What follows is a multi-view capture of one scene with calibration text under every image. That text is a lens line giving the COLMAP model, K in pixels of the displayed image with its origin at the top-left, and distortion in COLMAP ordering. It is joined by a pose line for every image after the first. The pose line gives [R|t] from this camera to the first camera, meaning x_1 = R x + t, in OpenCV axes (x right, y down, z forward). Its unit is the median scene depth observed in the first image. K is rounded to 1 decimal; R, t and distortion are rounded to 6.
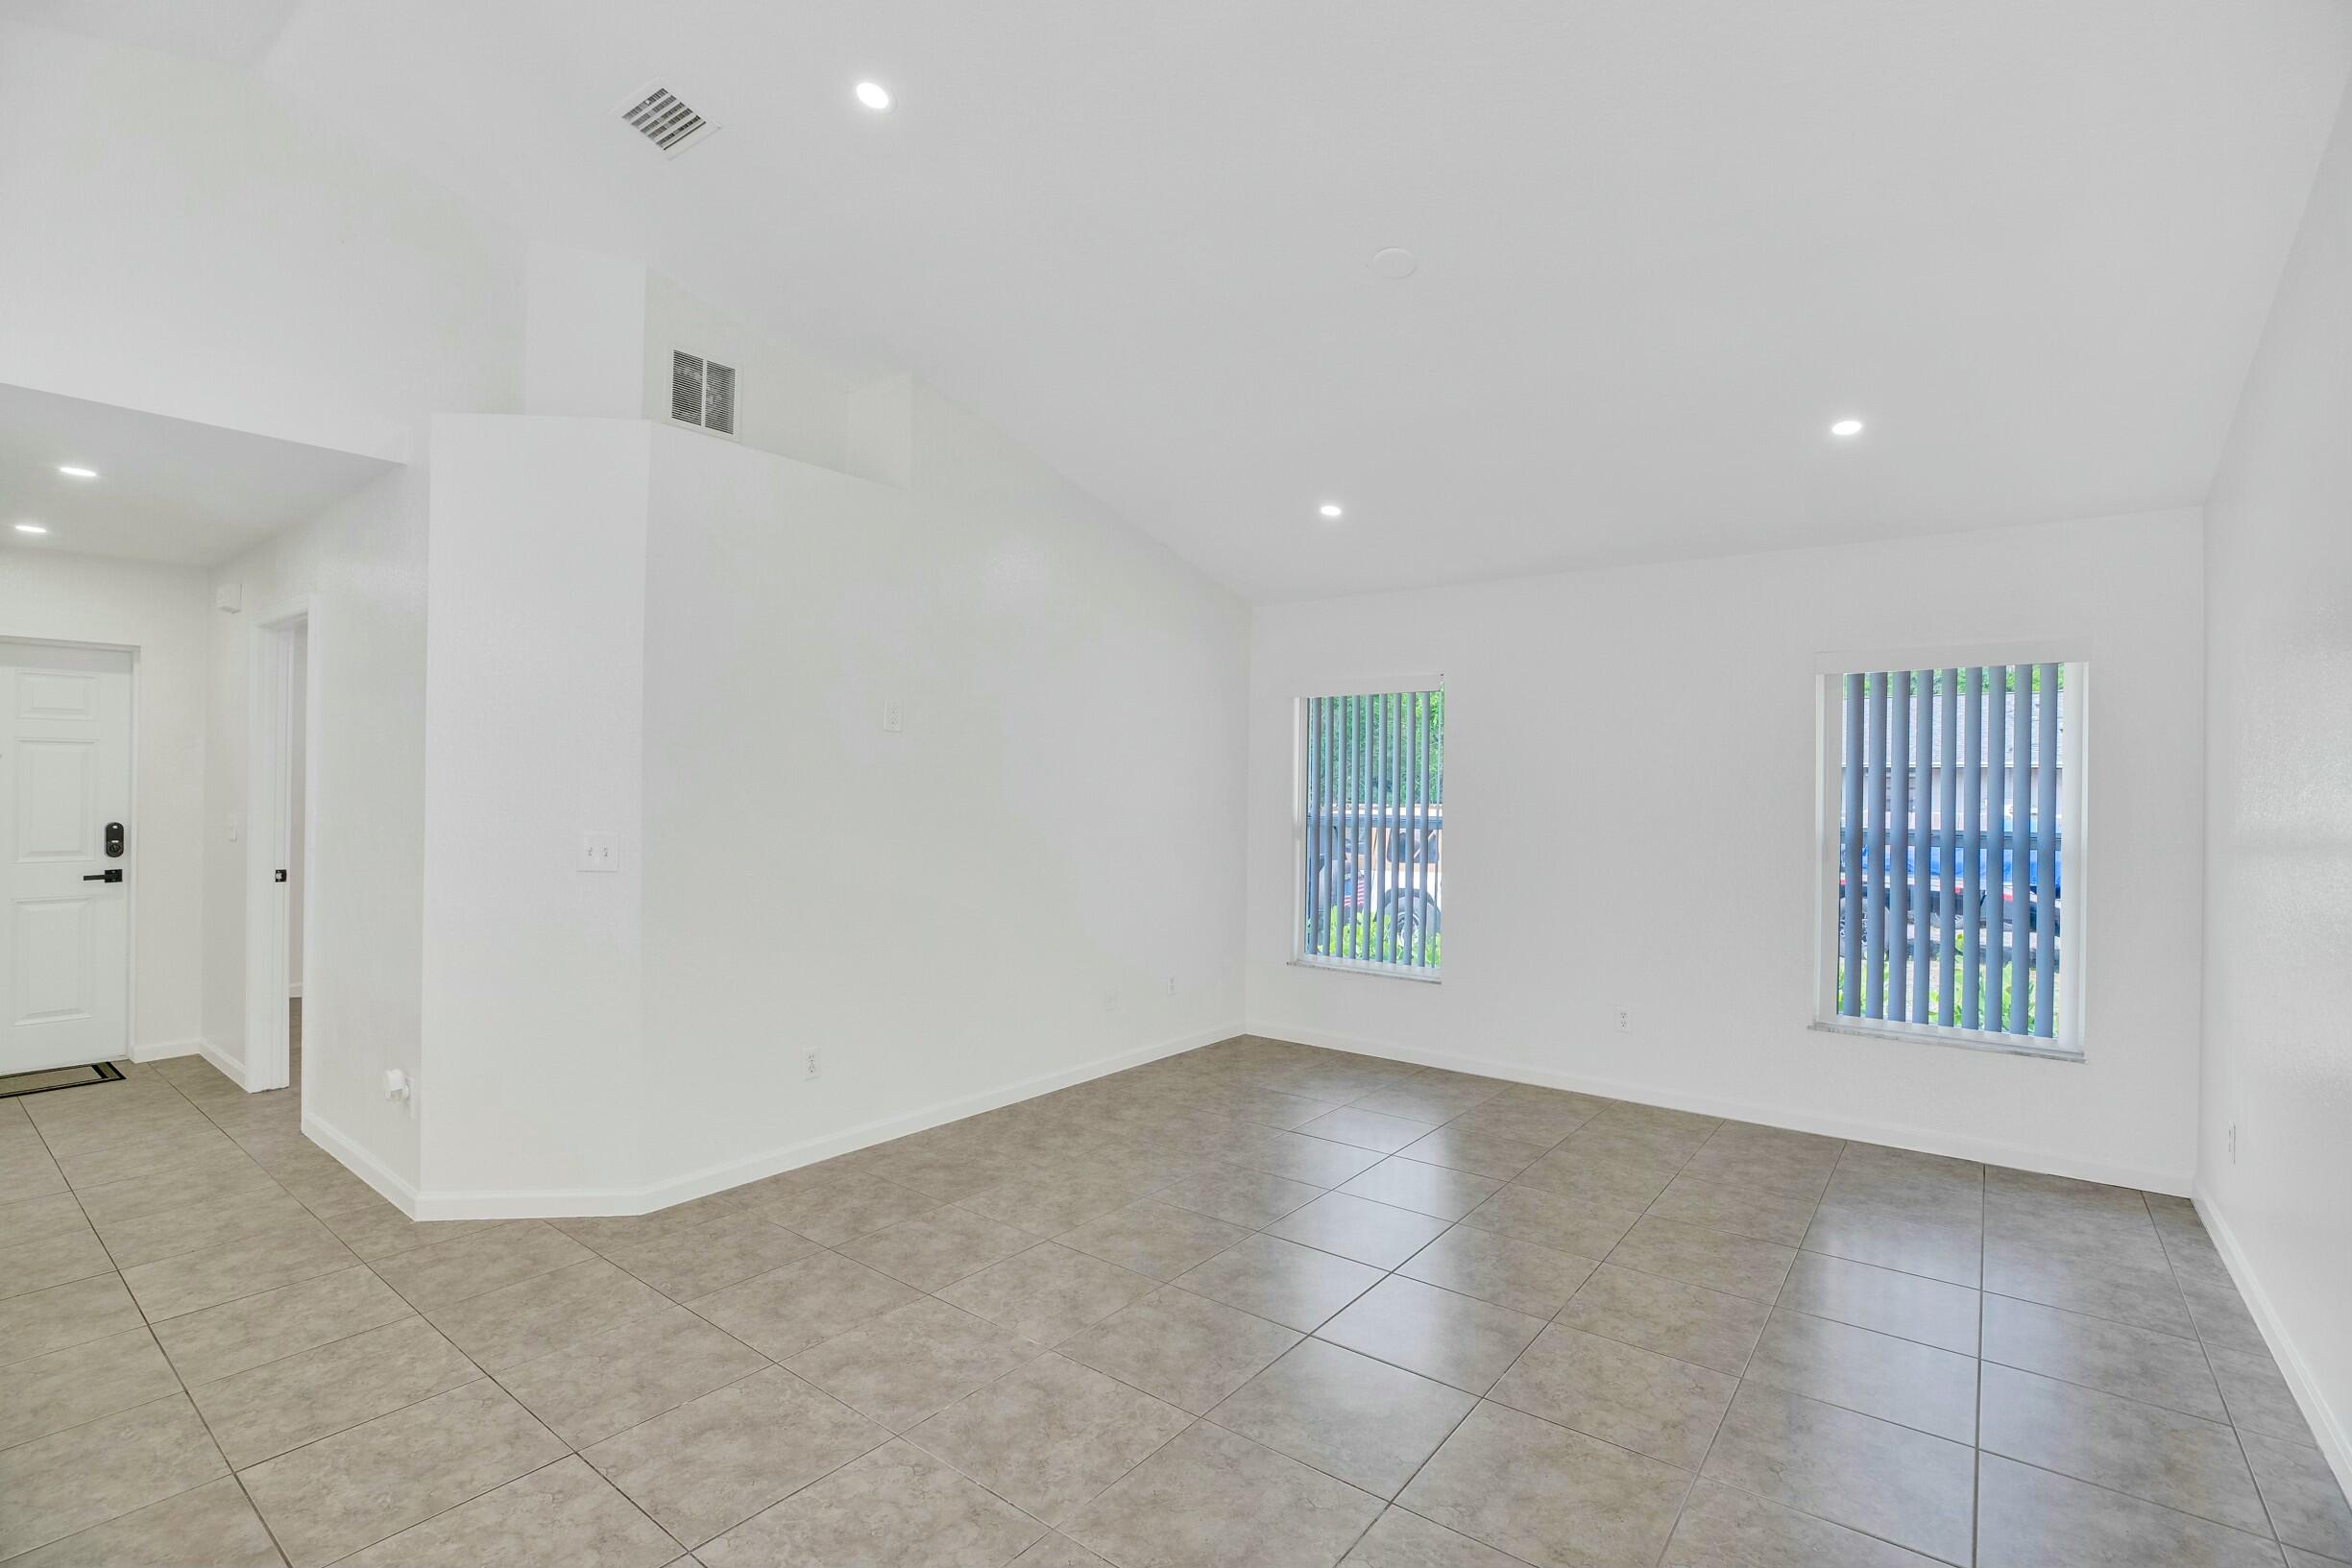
lens RADIAL K [[1079.6, 0, 1183.7], [0, 1079.6, 785.1], [0, 0, 1]] dist [-0.044878, 0.013559]
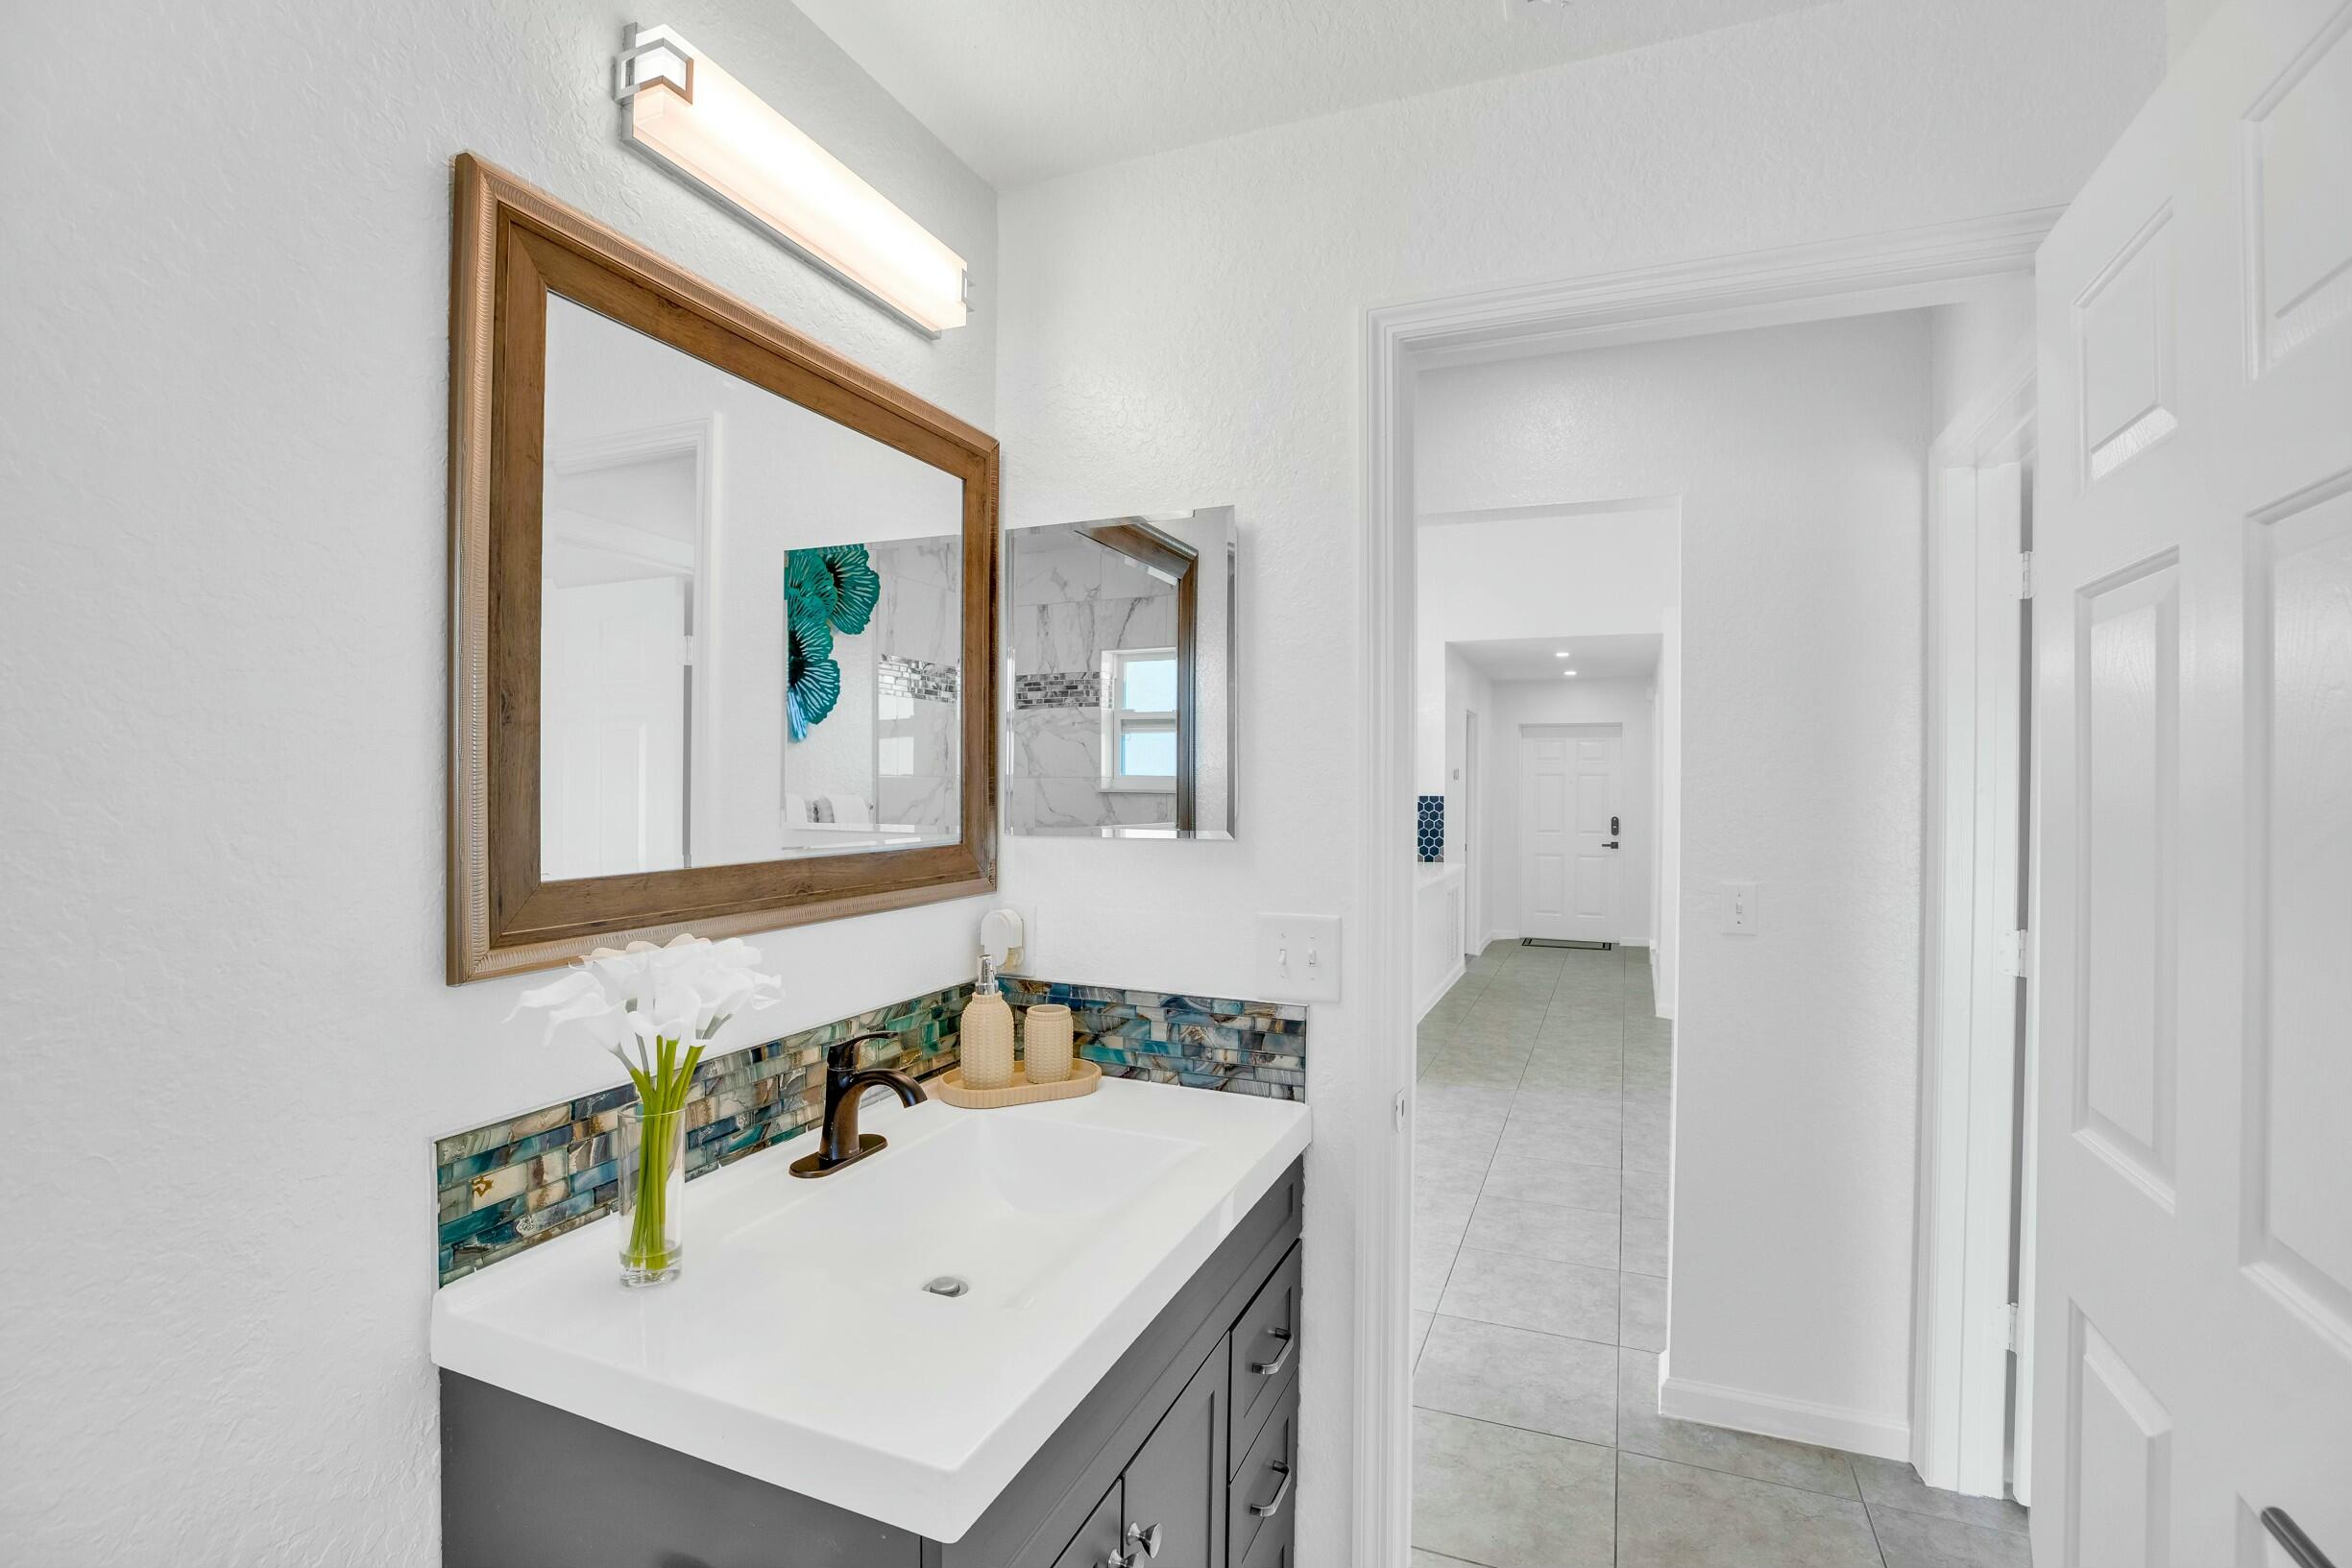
lens RADIAL K [[1079.6, 0, 1191.4], [0, 1079.6, 778.7], [0, 0, 1]] dist [-0.044878, 0.013559]
pose [[0.266886, -0.014947, -0.963612, 0.905065], [-0.004049, 0.999854, -0.016630, 0.003149], [0.963720, 0.008340, 0.266787, -0.356828]]
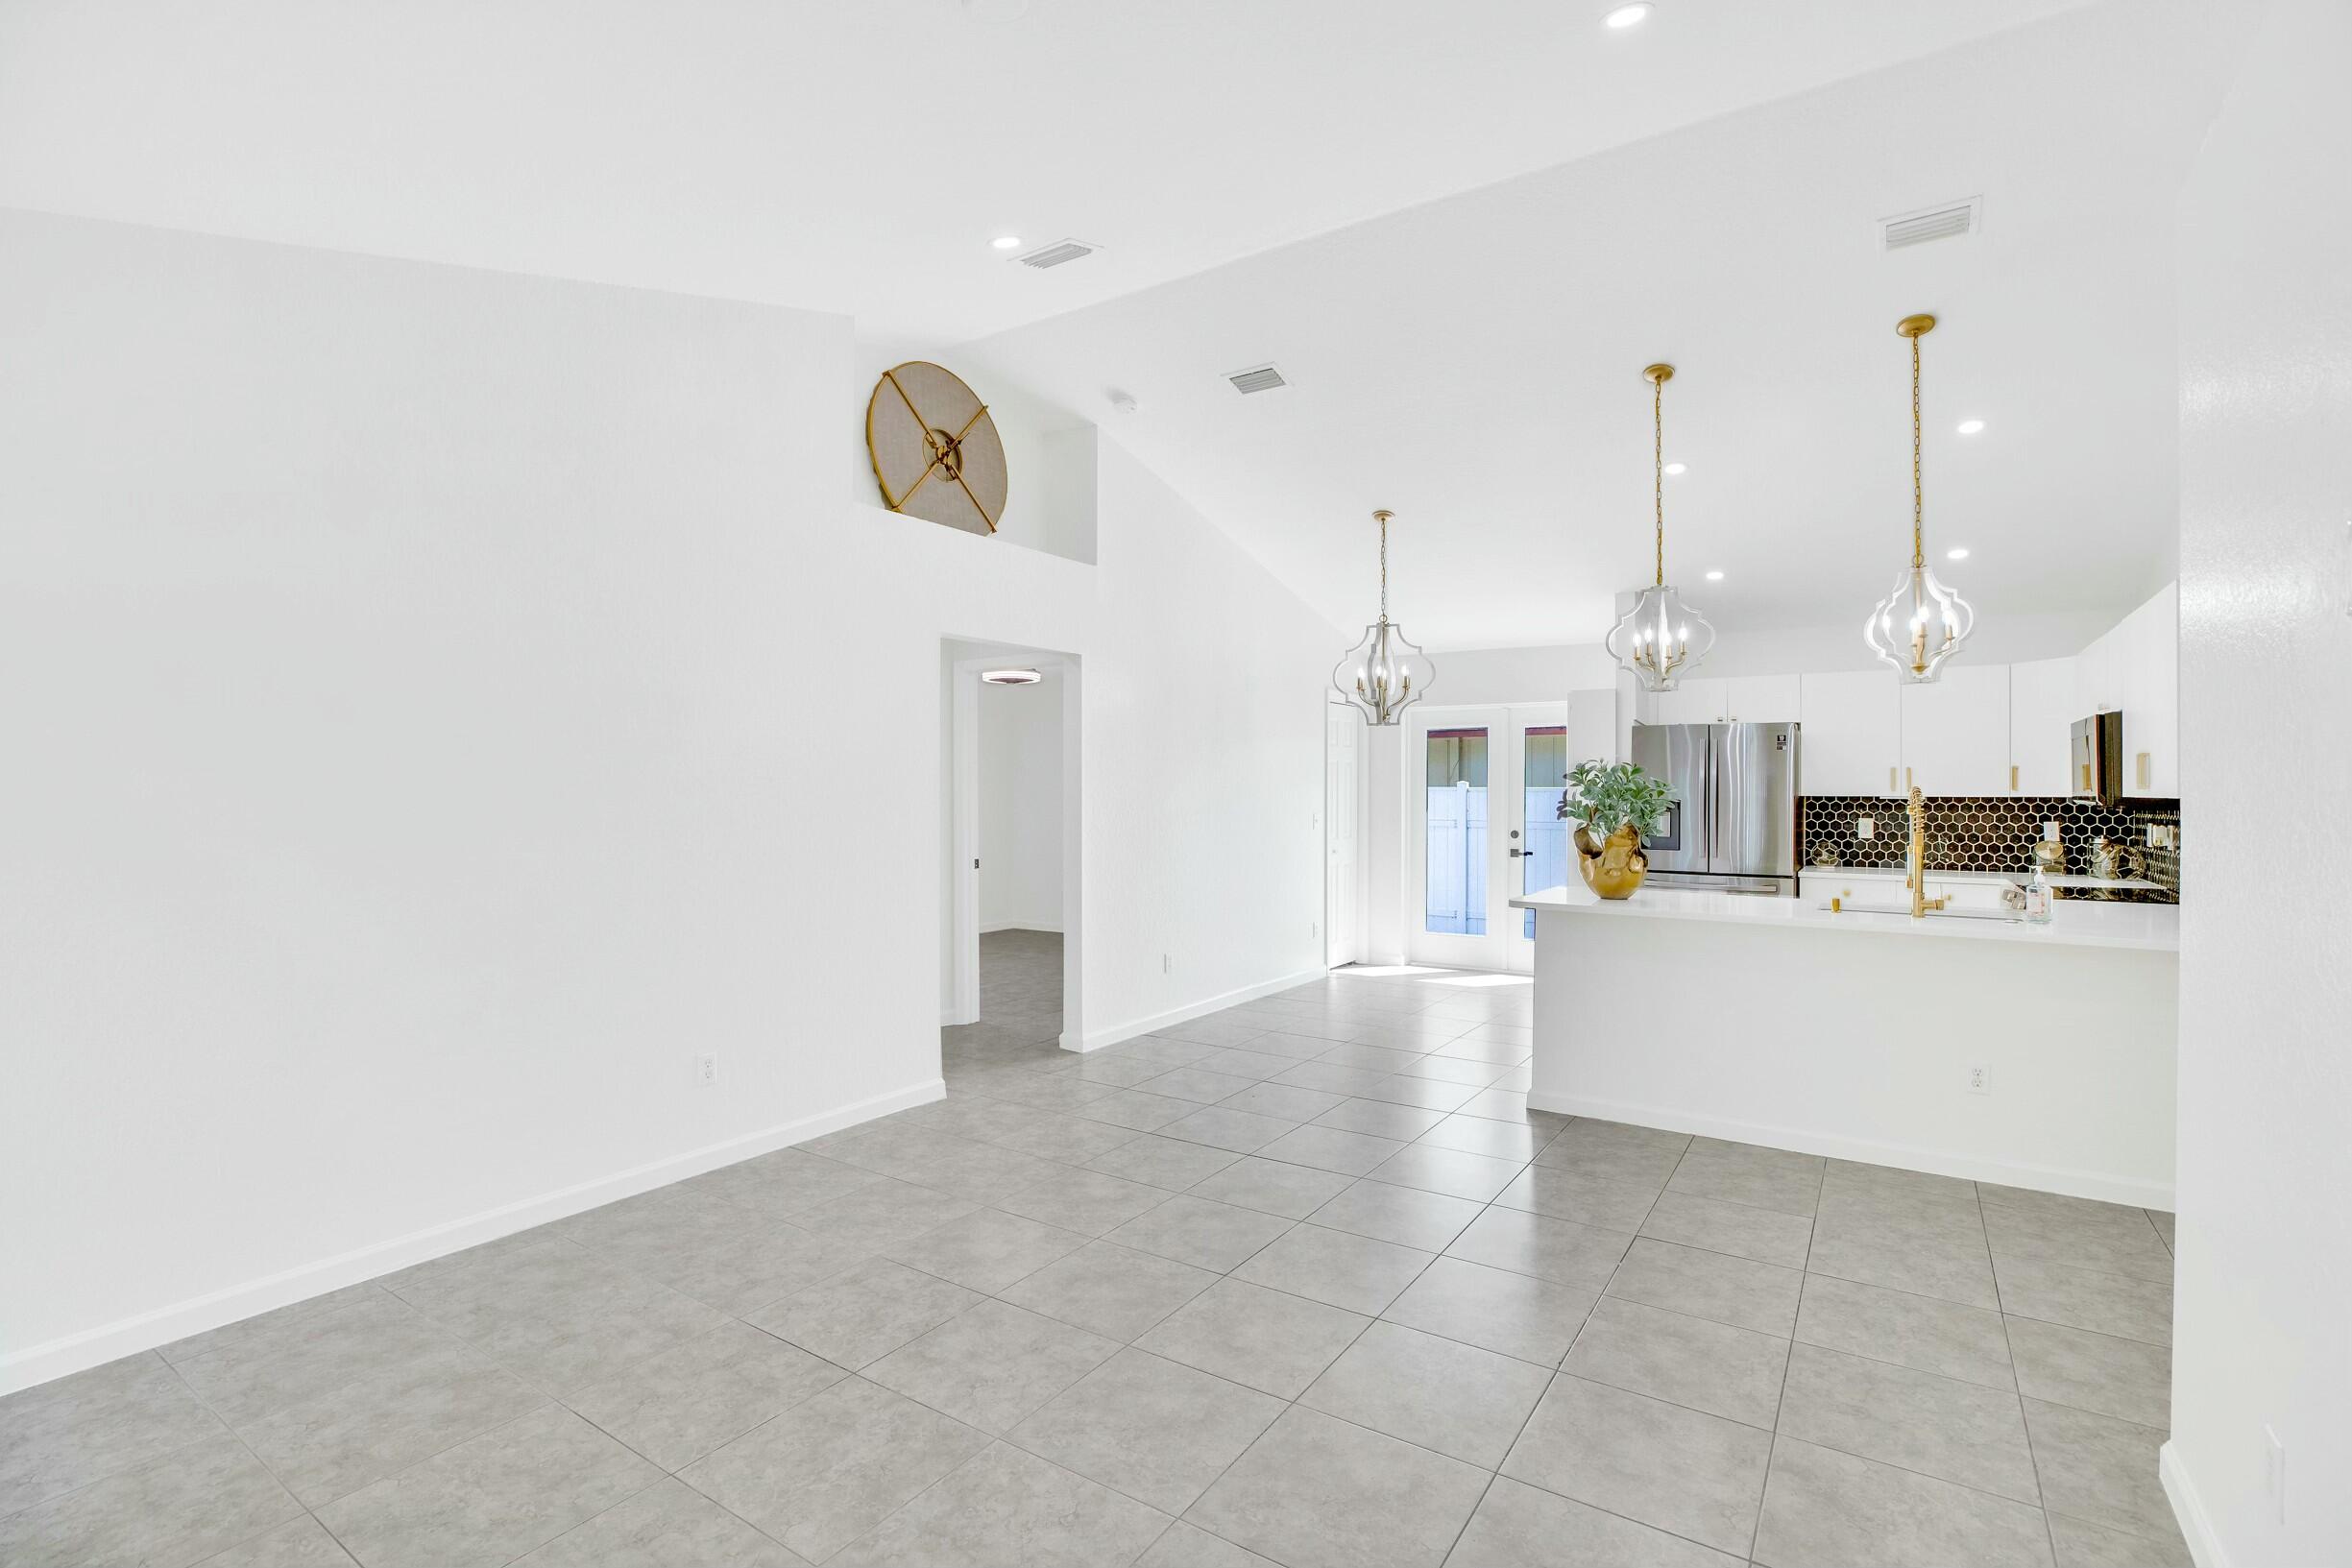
lens RADIAL K [[1079.6, 0, 1186.9], [0, 1079.6, 787.5], [0, 0, 1]] dist [-0.044878, 0.013559]
pose [[-0.997629, -0.011951, -0.067771, 0.101611], [-0.011836, 0.999928, -0.002102, 0.005034], [0.067792, -0.001295, -0.997699, 1.485857]]
